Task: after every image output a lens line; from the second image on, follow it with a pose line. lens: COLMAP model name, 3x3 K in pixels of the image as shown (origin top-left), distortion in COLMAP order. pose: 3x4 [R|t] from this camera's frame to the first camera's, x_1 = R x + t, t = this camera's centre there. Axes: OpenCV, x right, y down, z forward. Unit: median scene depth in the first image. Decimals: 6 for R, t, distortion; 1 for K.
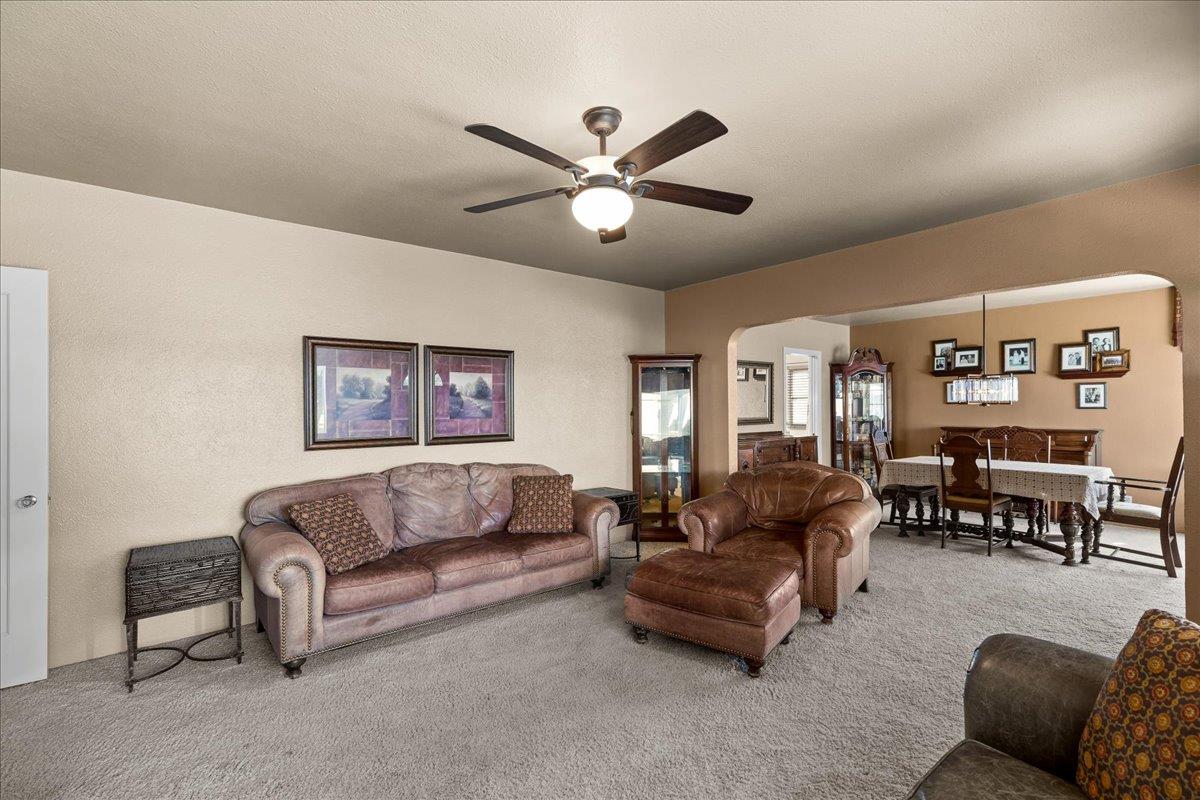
lens RADIAL K [[532.4, 0, 600.3], [0, 532.4, 403.0], [0, 0, 1]] dist [0.010225, 0.000235]
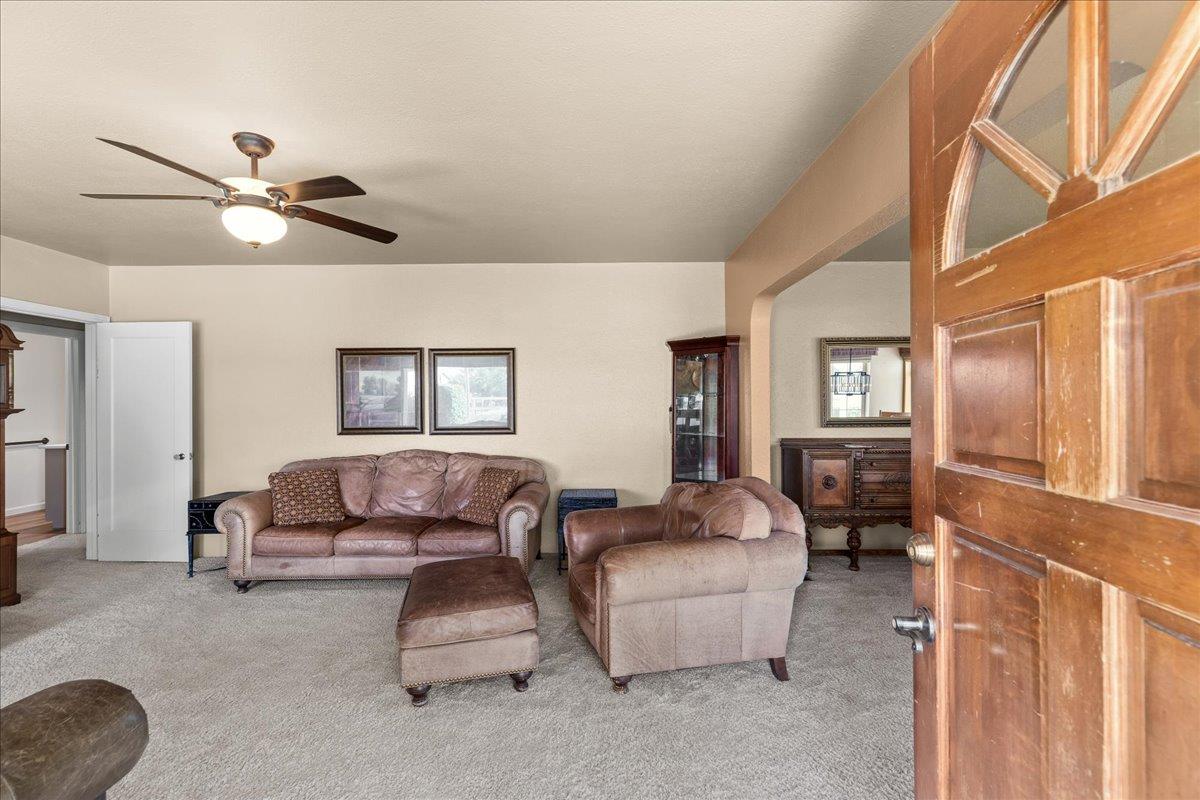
lens RADIAL K [[532.4, 0, 600.3], [0, 532.4, 403.0], [0, 0, 1]] dist [0.010225, 0.000235]
pose [[0.779436, -0.003317, -0.626473, 0.744573], [0.005898, 0.999981, 0.002043, 0.010528], [0.626454, -0.005287, 0.779441, 0.353653]]
